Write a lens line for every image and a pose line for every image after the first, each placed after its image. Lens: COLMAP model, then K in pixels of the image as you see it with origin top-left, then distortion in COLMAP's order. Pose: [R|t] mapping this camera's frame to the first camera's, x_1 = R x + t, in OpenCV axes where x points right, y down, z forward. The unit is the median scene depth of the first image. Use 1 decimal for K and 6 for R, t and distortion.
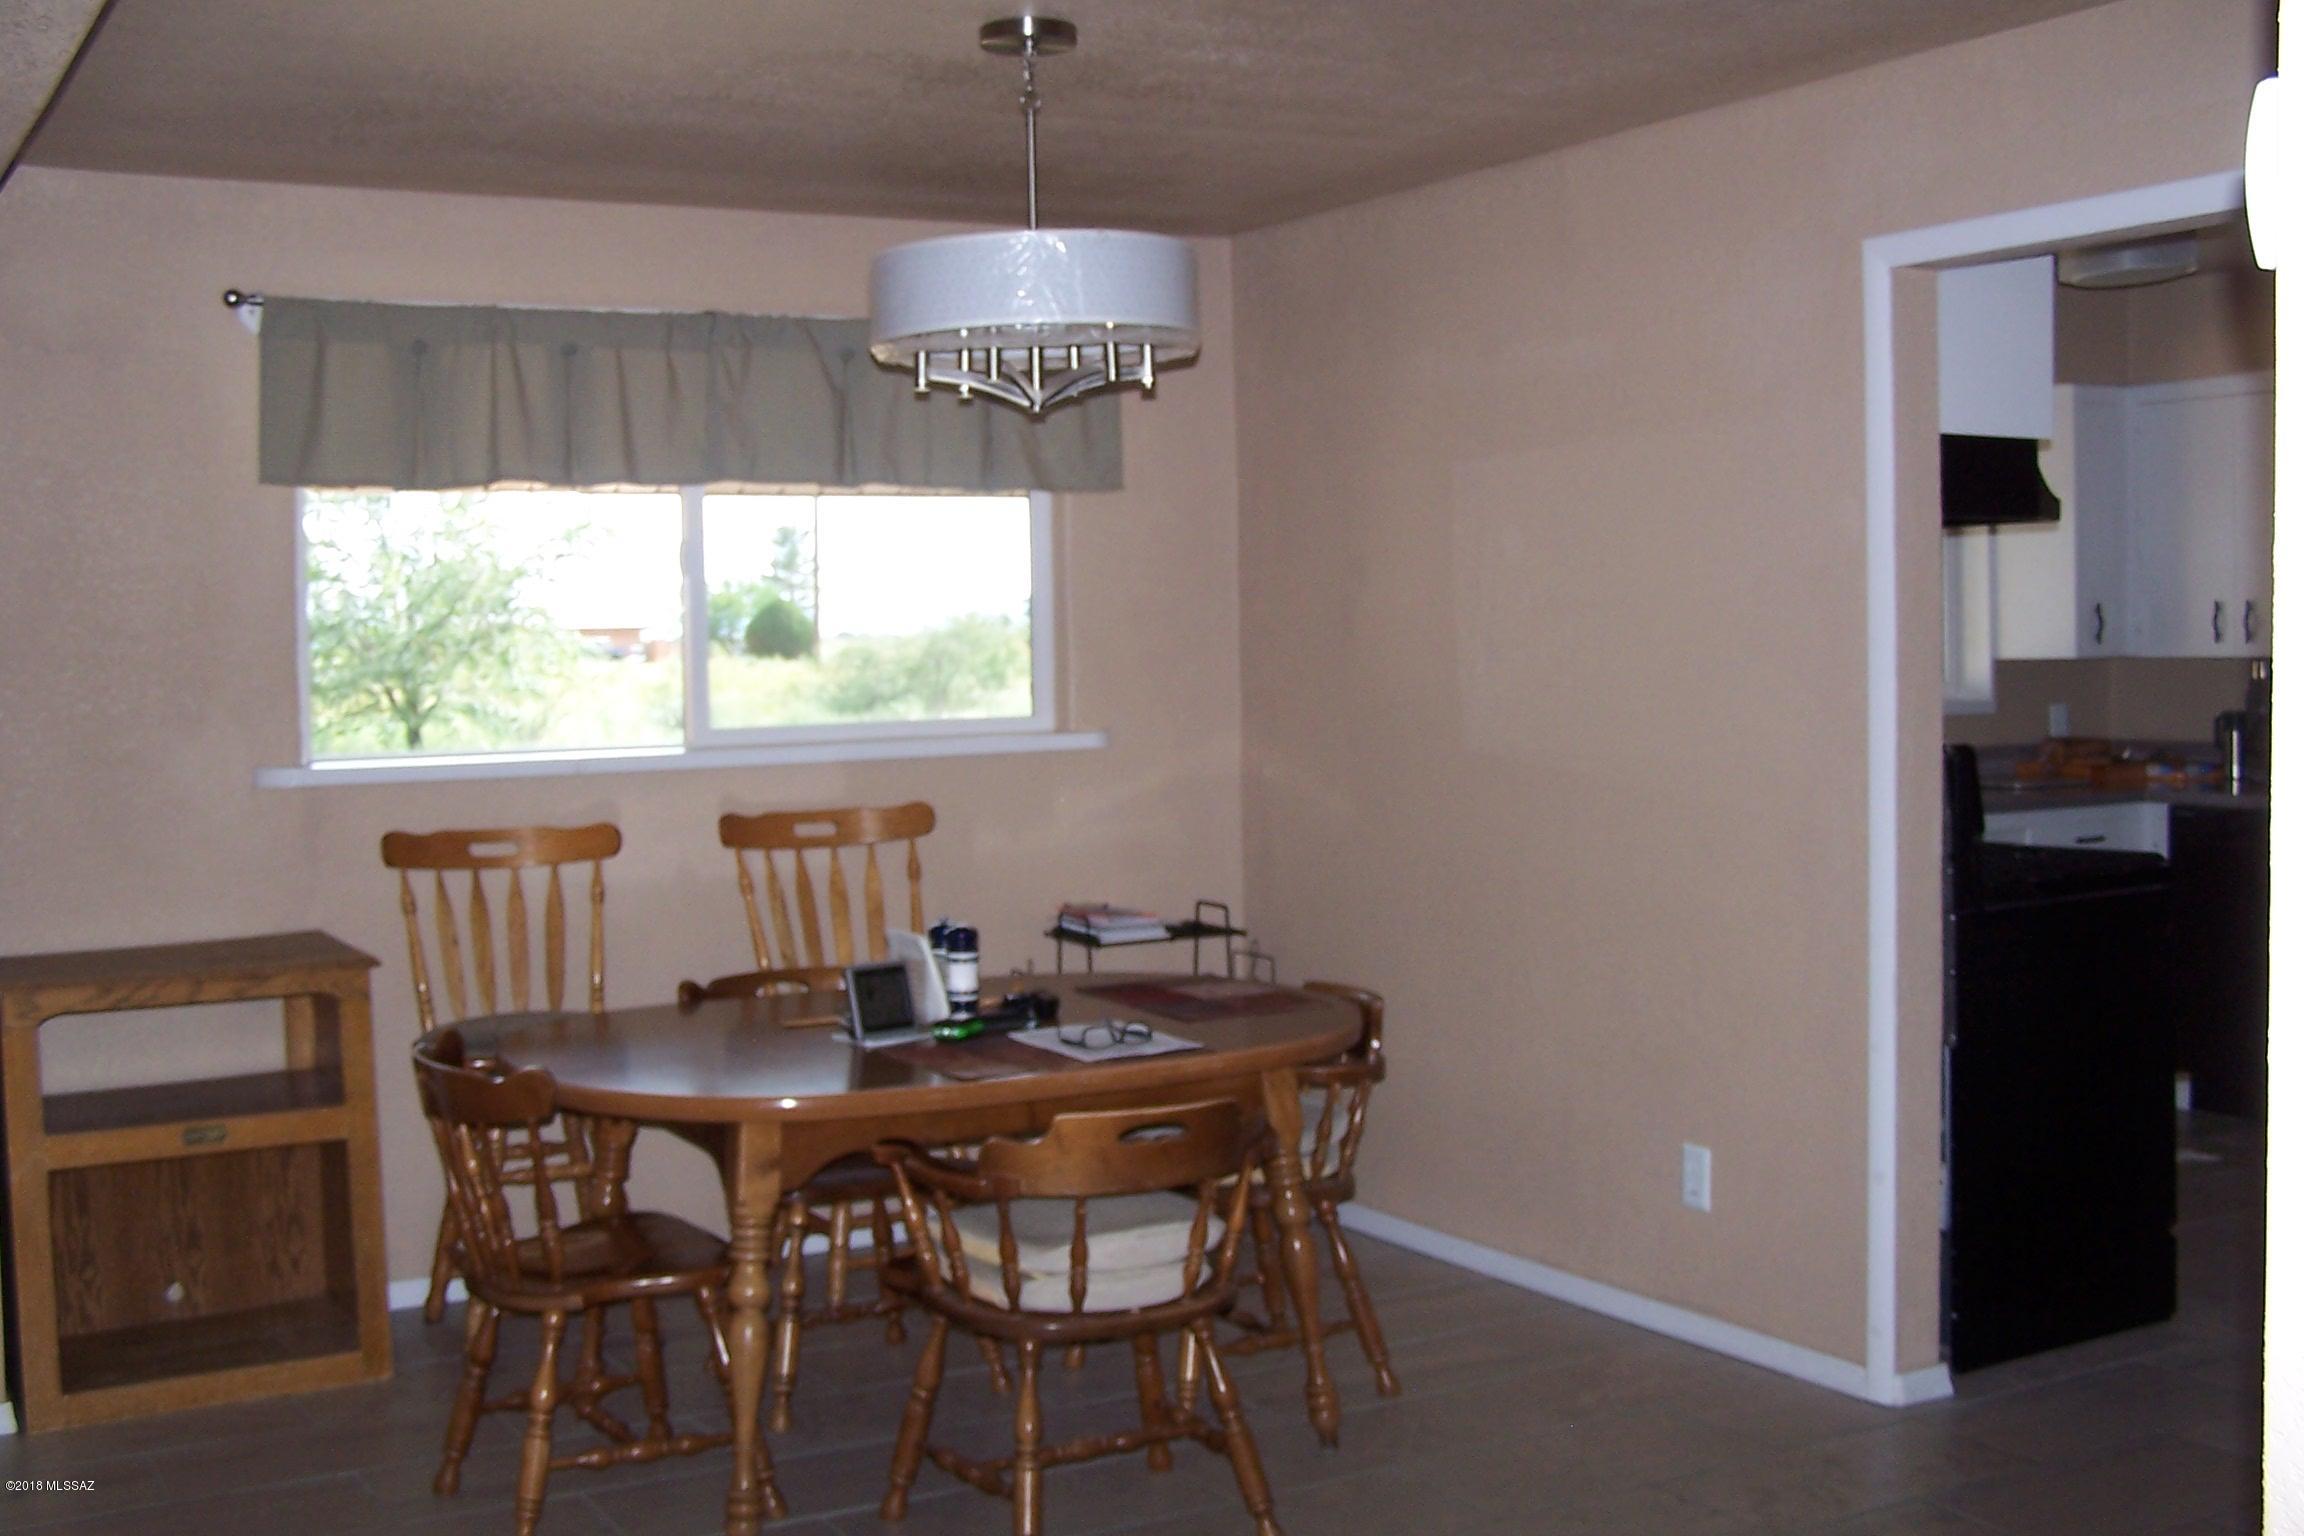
lens RADIAL K [[2535.7, 0, 1151.0], [0, 2535.7, 767.9], [0, 0, 1]] dist [-0.067765, 0.000000]
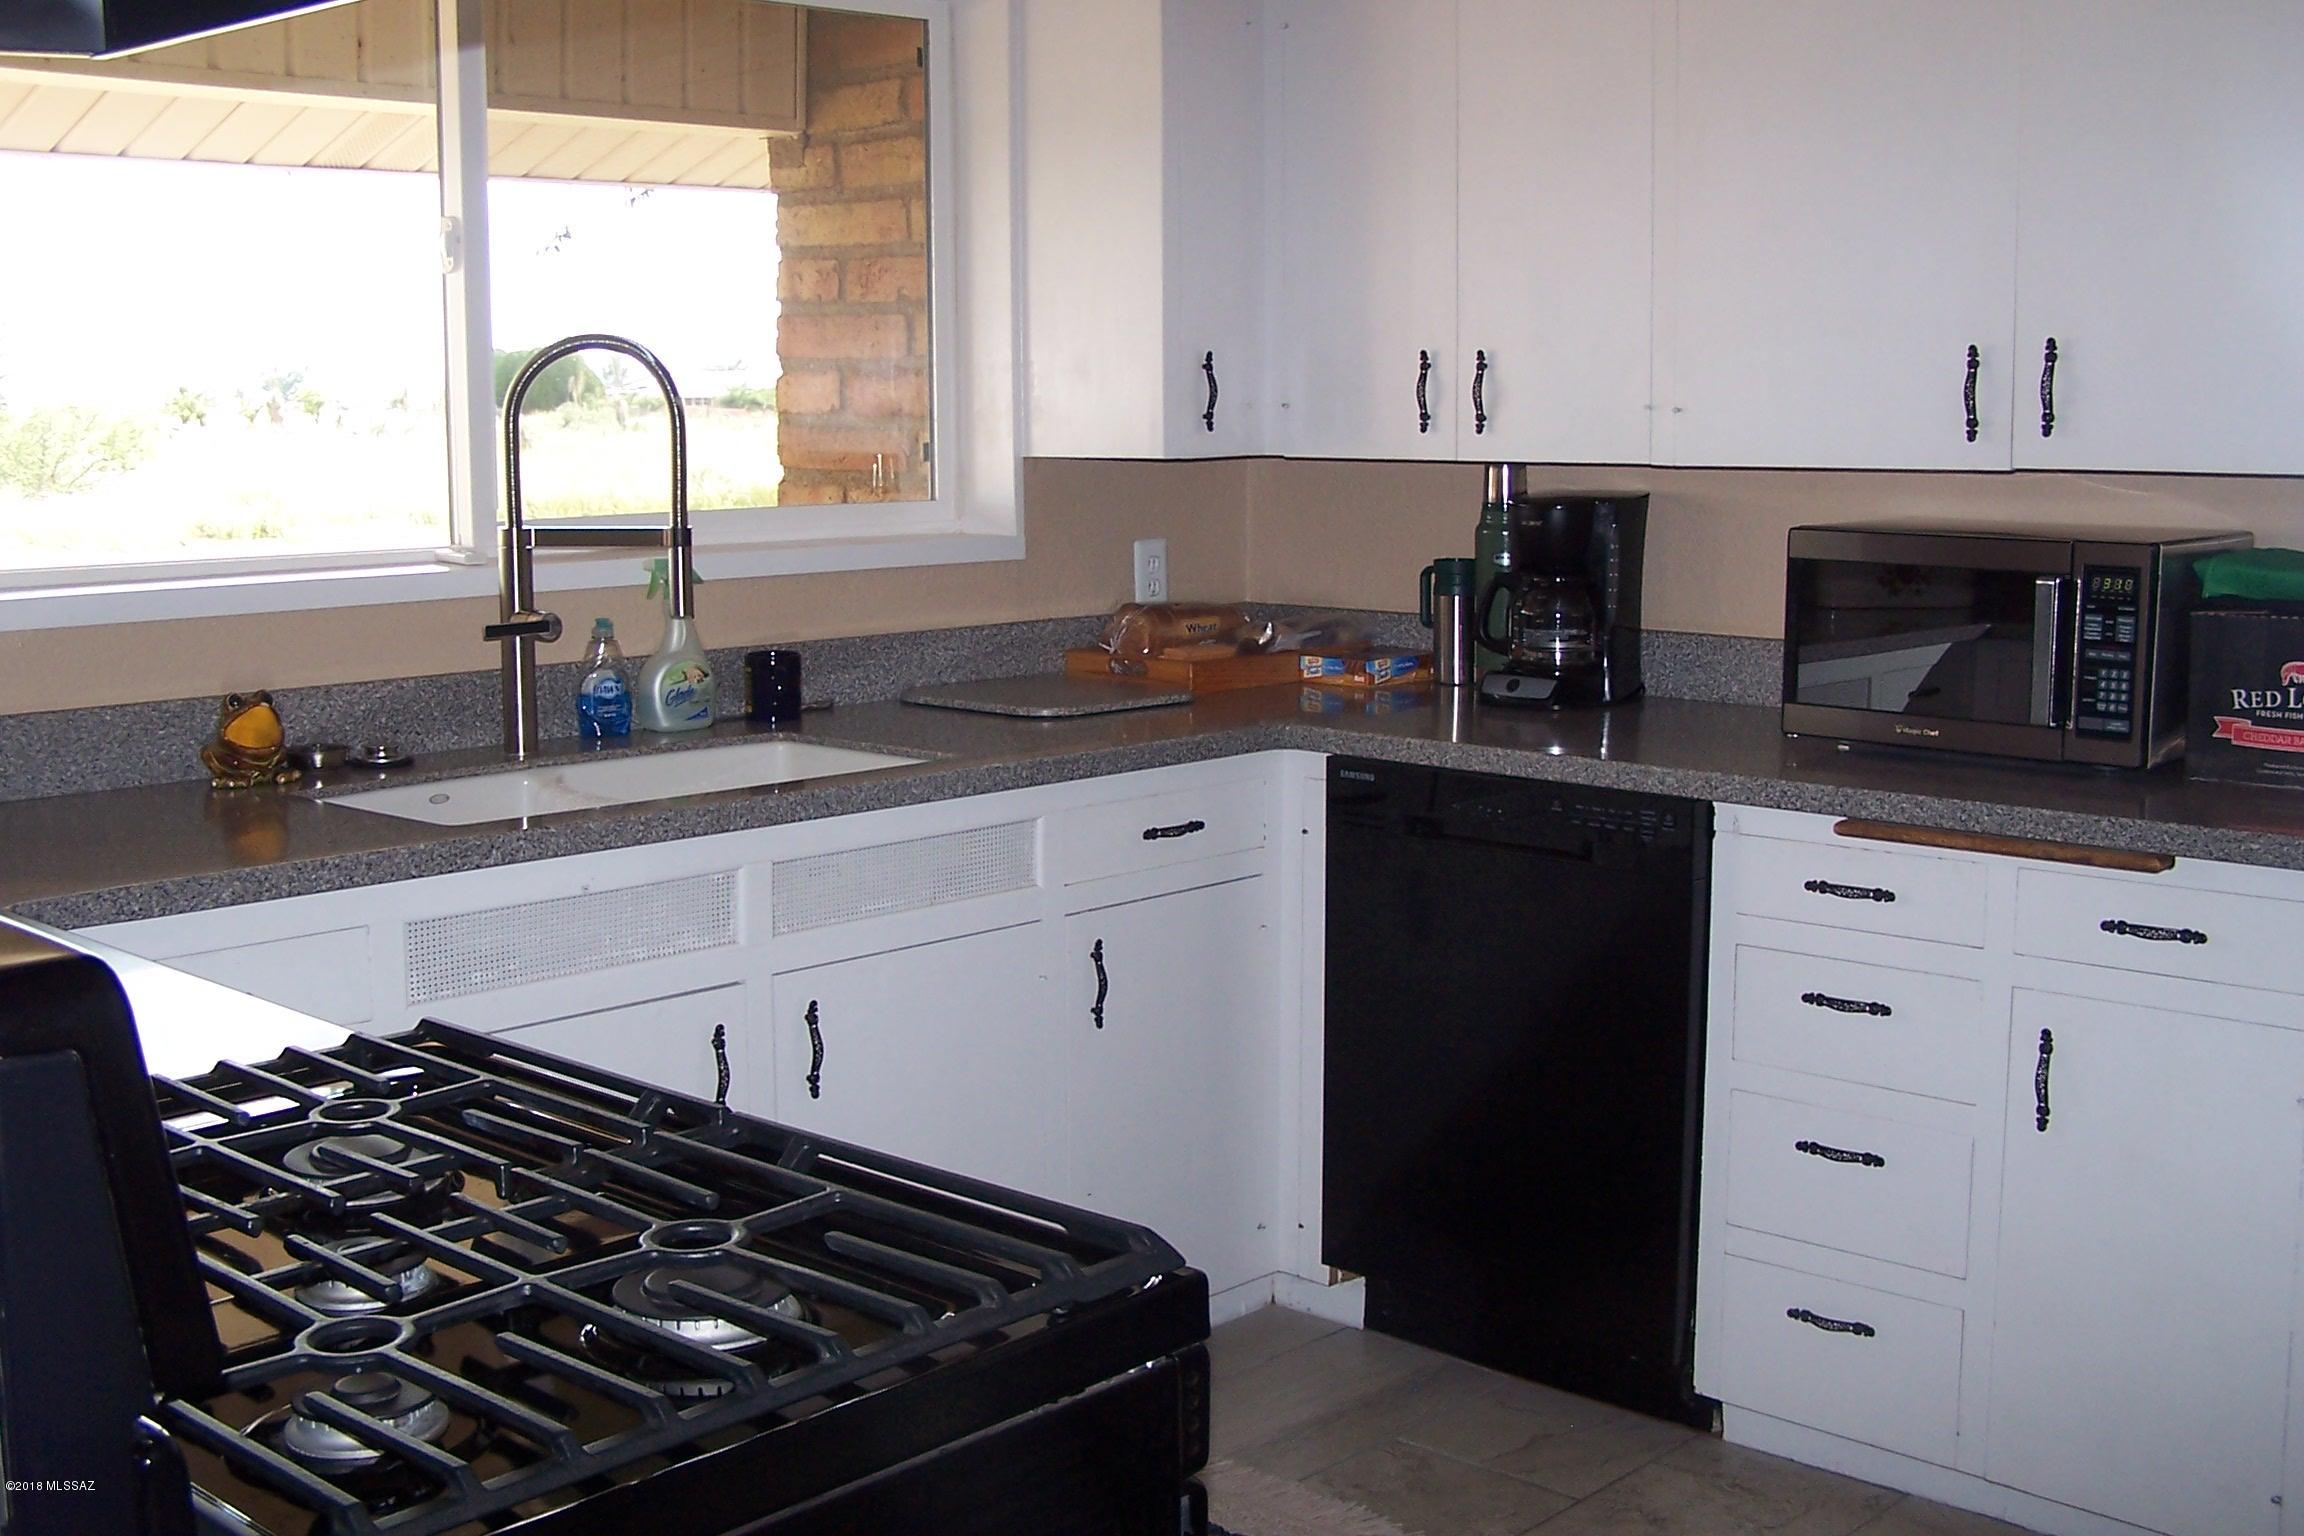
lens RADIAL K [[2535.7, 0, 1155.1], [0, 2535.7, 764.1], [0, 0, 1]] dist [-0.067765, 0.000000]
pose [[0.956014, -0.022168, 0.292484, 0.206093], [-0.002314, 0.996539, 0.083095, -0.023502], [-0.293313, -0.080116, 0.952653, 0.485774]]
